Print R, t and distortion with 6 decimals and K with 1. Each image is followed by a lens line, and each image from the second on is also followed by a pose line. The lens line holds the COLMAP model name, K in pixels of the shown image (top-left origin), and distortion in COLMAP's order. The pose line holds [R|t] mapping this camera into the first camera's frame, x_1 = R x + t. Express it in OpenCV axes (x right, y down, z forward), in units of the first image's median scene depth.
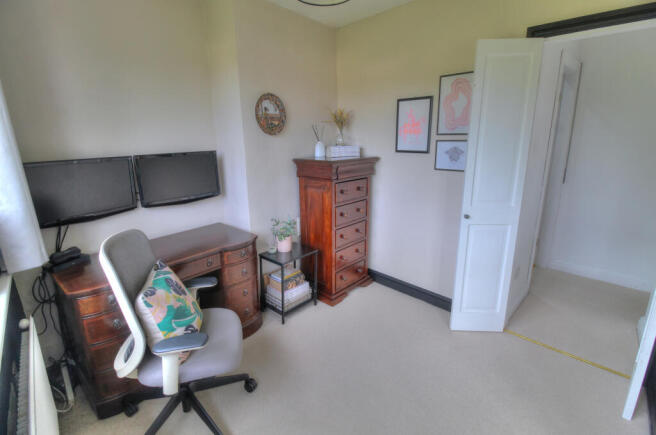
lens RADIAL K [[308.3, 0, 329.3], [0, 308.3, 212.1], [0, 0, 1]] dist [-0.014104, -0.001337]
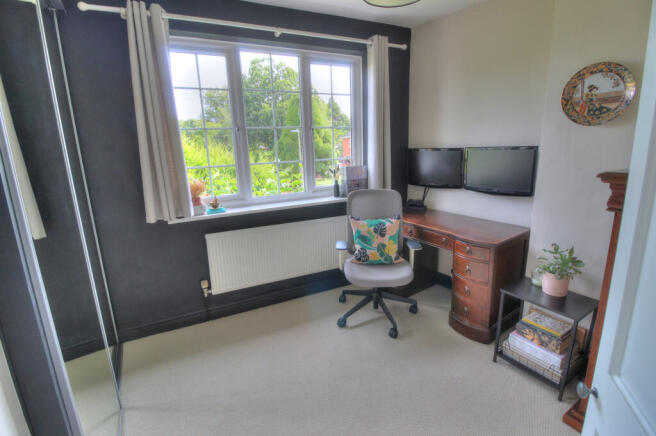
lens RADIAL K [[308.3, 0, 329.3], [0, 308.3, 212.6], [0, 0, 1]] dist [-0.014104, -0.001337]
pose [[-0.299671, 0.227548, -0.926509, 0.641484], [-0.198914, 0.934896, 0.293944, -0.155968], [0.933076, 0.272382, -0.234898, 0.678164]]
